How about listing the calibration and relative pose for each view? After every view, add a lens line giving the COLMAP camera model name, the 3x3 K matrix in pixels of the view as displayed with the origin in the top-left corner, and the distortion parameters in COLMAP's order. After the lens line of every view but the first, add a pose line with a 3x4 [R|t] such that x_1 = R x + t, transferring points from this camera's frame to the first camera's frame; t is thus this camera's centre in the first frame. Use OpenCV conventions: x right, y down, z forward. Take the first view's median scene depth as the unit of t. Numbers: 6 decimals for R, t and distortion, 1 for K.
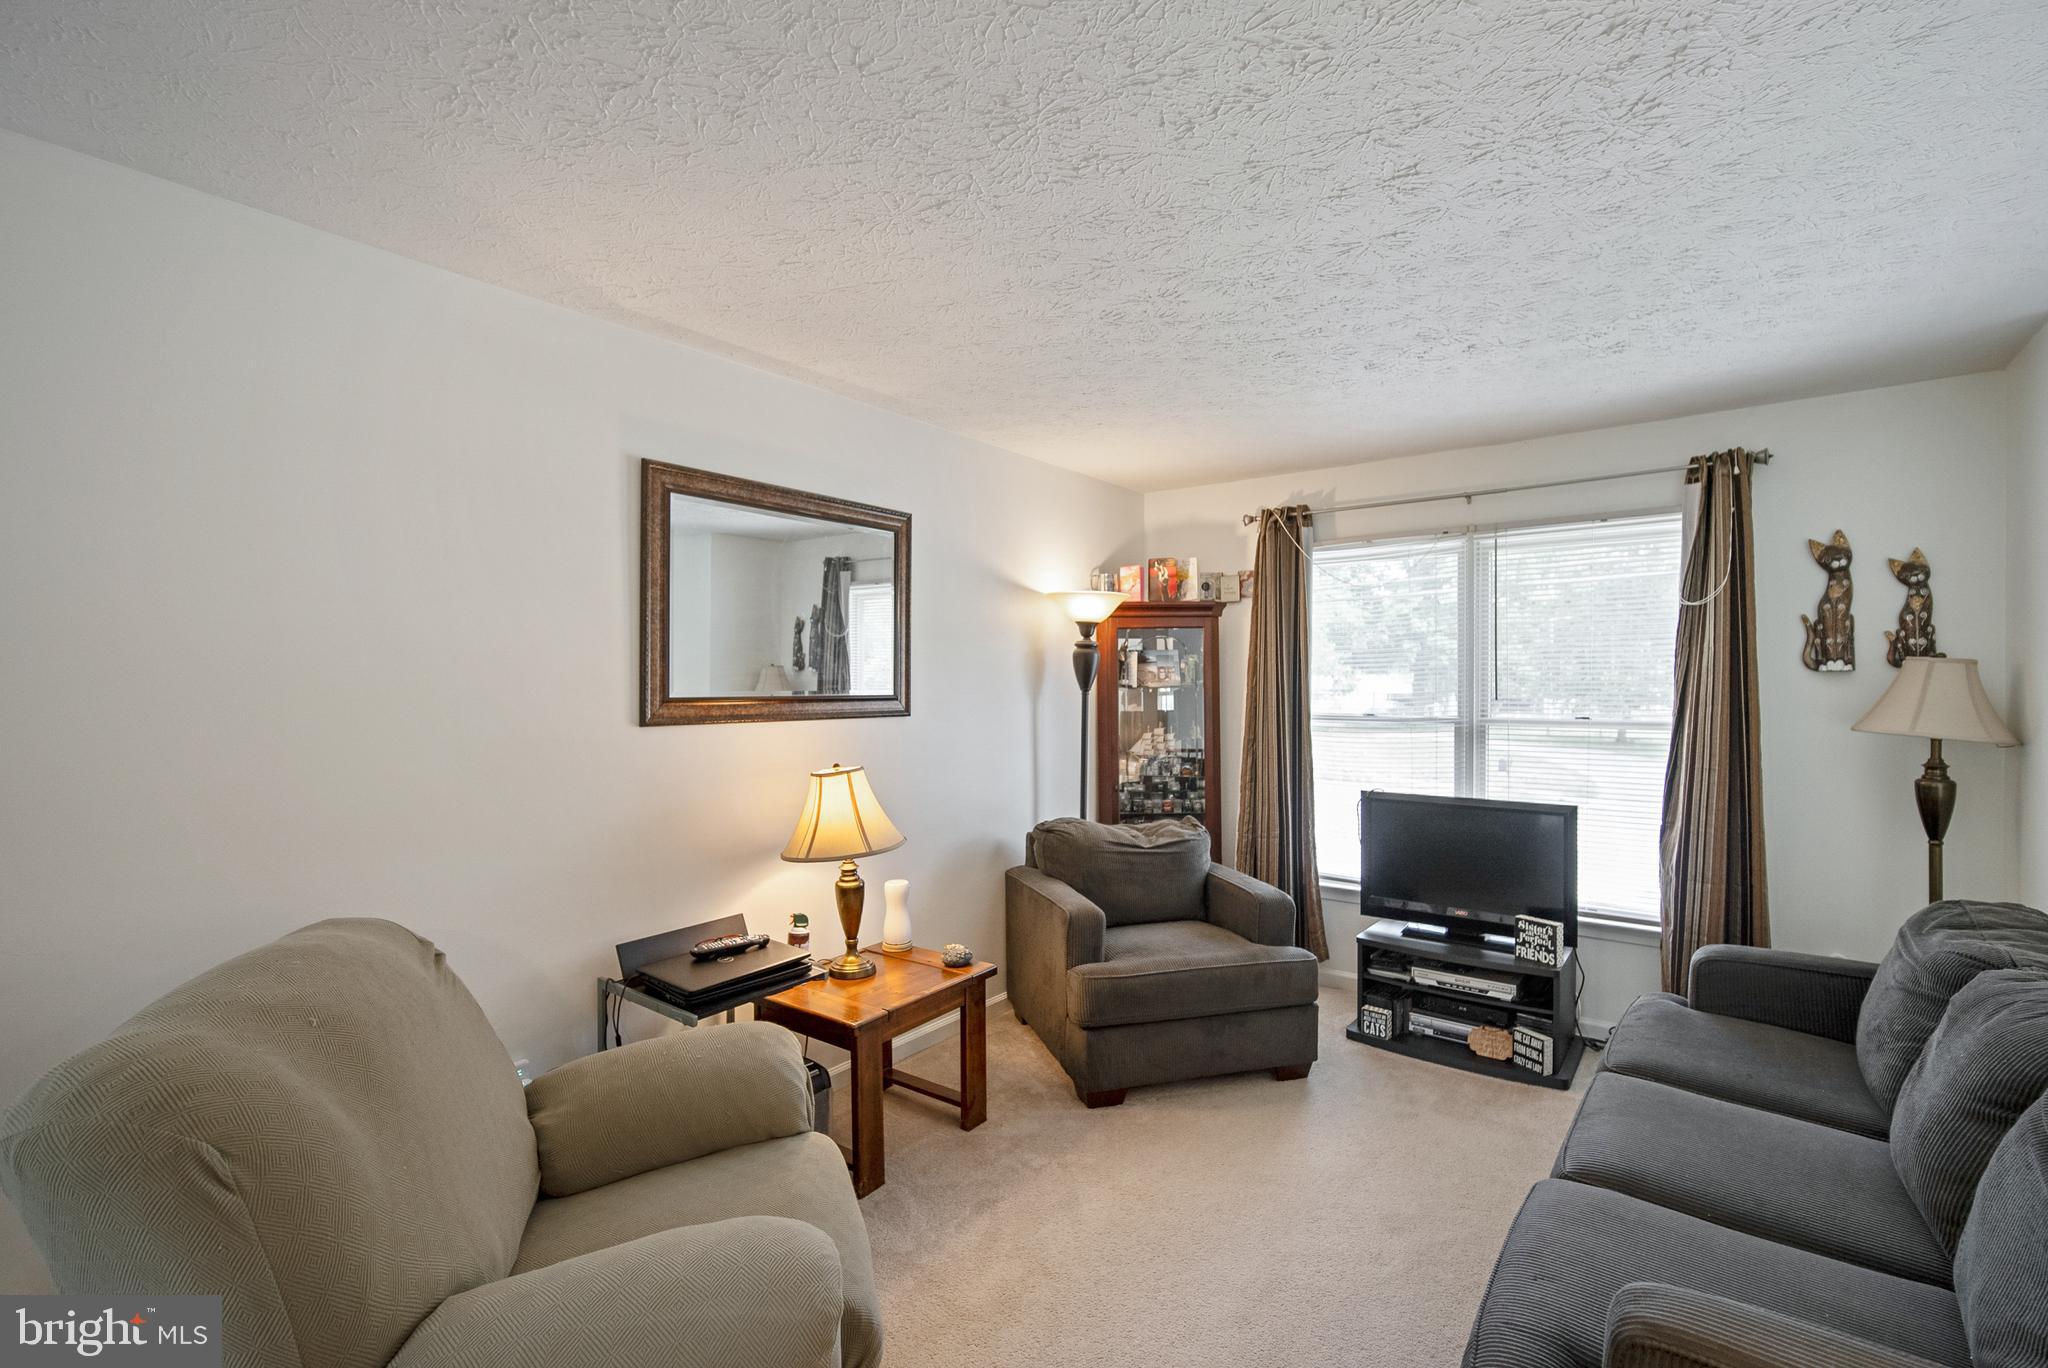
lens RADIAL K [[896.3, 0, 1034.6], [0, 896.3, 671.3], [0, 0, 1]] dist [-0.010476, 0.002945]
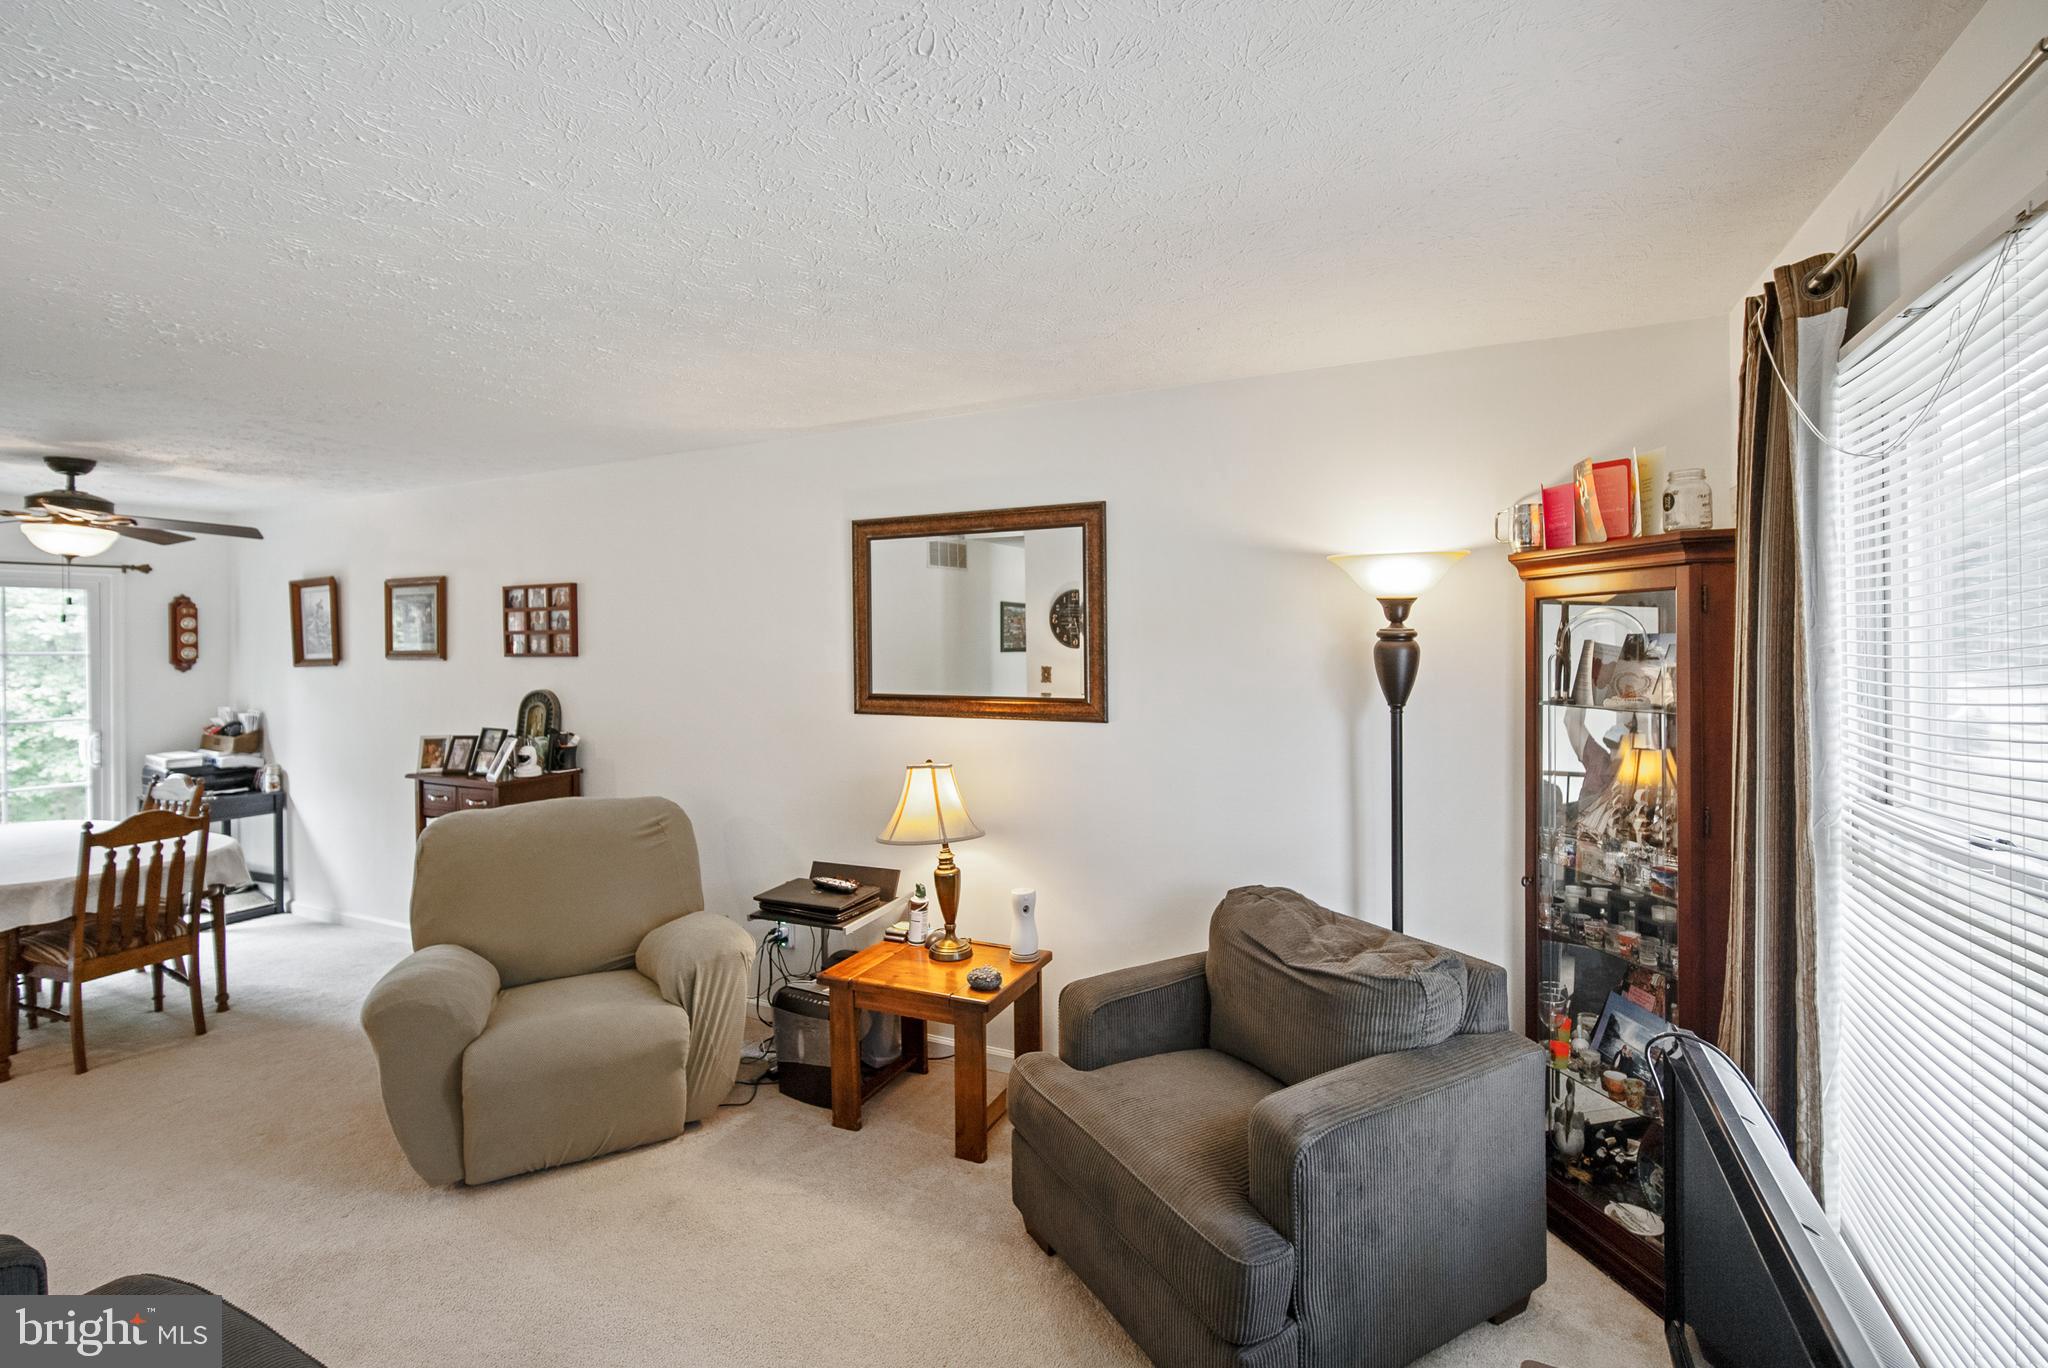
lens RADIAL K [[896.3, 0, 1034.6], [0, 896.3, 671.3], [0, 0, 1]] dist [-0.010476, 0.002945]
pose [[0.191096, 0.003113, -0.981566, 0.869476], [-0.002096, 0.999994, 0.002764, -0.007062], [0.981569, 0.001529, 0.191101, 0.894326]]
